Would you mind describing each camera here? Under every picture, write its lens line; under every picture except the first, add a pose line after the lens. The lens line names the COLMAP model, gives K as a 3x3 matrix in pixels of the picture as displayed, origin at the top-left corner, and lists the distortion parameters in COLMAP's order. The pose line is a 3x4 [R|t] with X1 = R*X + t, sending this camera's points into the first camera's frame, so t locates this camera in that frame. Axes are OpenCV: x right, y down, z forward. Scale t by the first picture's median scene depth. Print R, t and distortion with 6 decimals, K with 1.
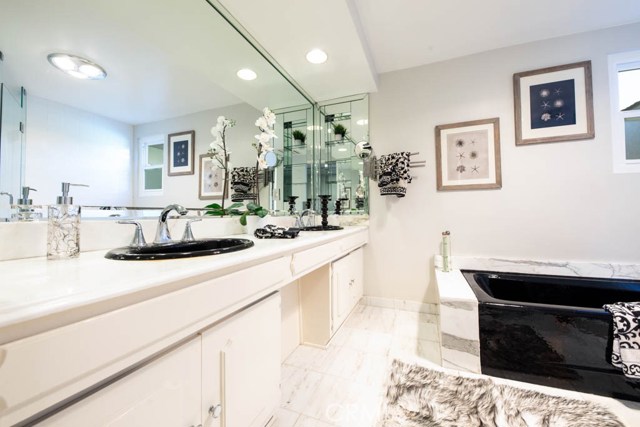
lens RADIAL K [[259.0, 0, 320.0], [0, 259.0, 212.8], [0, 0, 1]] dist [-0.000956, -0.000899]
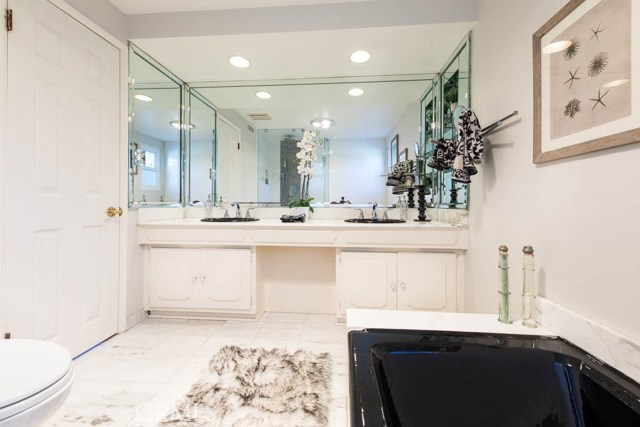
lens RADIAL K [[259.0, 0, 318.9], [0, 259.0, 207.5], [0, 0, 1]] dist [-0.000956, -0.000899]
pose [[0.282277, 0.022687, -0.959065, 0.846060], [0.001754, 0.999706, 0.024165, -0.015468], [0.959331, -0.008503, 0.282154, 0.472515]]
